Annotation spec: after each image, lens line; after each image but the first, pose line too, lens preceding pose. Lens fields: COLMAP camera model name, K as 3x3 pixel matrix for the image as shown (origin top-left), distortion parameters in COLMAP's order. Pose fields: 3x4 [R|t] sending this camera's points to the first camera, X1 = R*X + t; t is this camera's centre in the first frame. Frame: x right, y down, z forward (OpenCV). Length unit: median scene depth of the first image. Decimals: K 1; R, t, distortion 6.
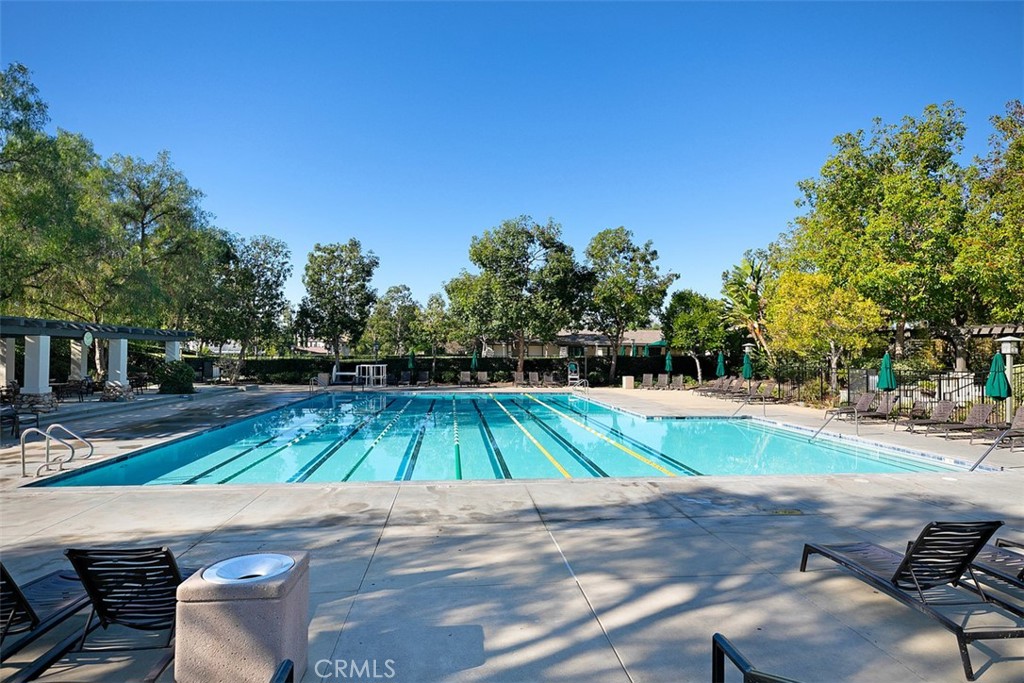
lens RADIAL K [[573.3, 0, 509.0], [0, 573.3, 343.7], [0, 0, 1]] dist [0.007281, 0.001373]
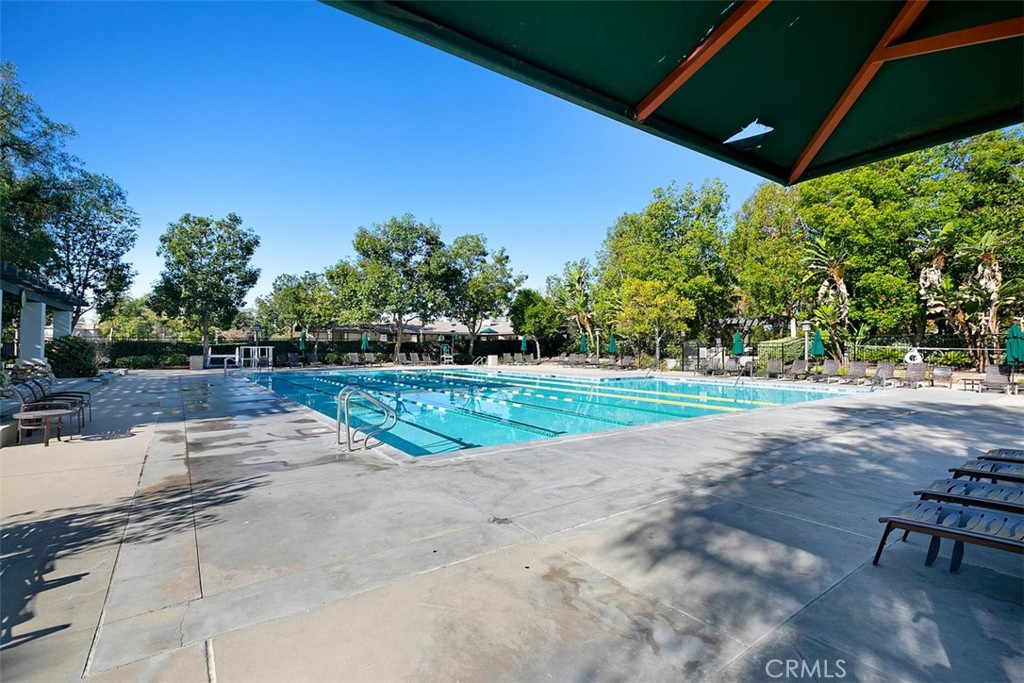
lens RADIAL K [[477.6, 0, 513.9], [0, 477.6, 341.6], [0, 0, 1]] dist [-0.000826, 0.000600]
pose [[0.864298, 0.002864, 0.502972, -0.266750], [-0.007905, 0.999938, 0.007889, 0.018534], [-0.502918, -0.010794, 0.864267, 0.082837]]
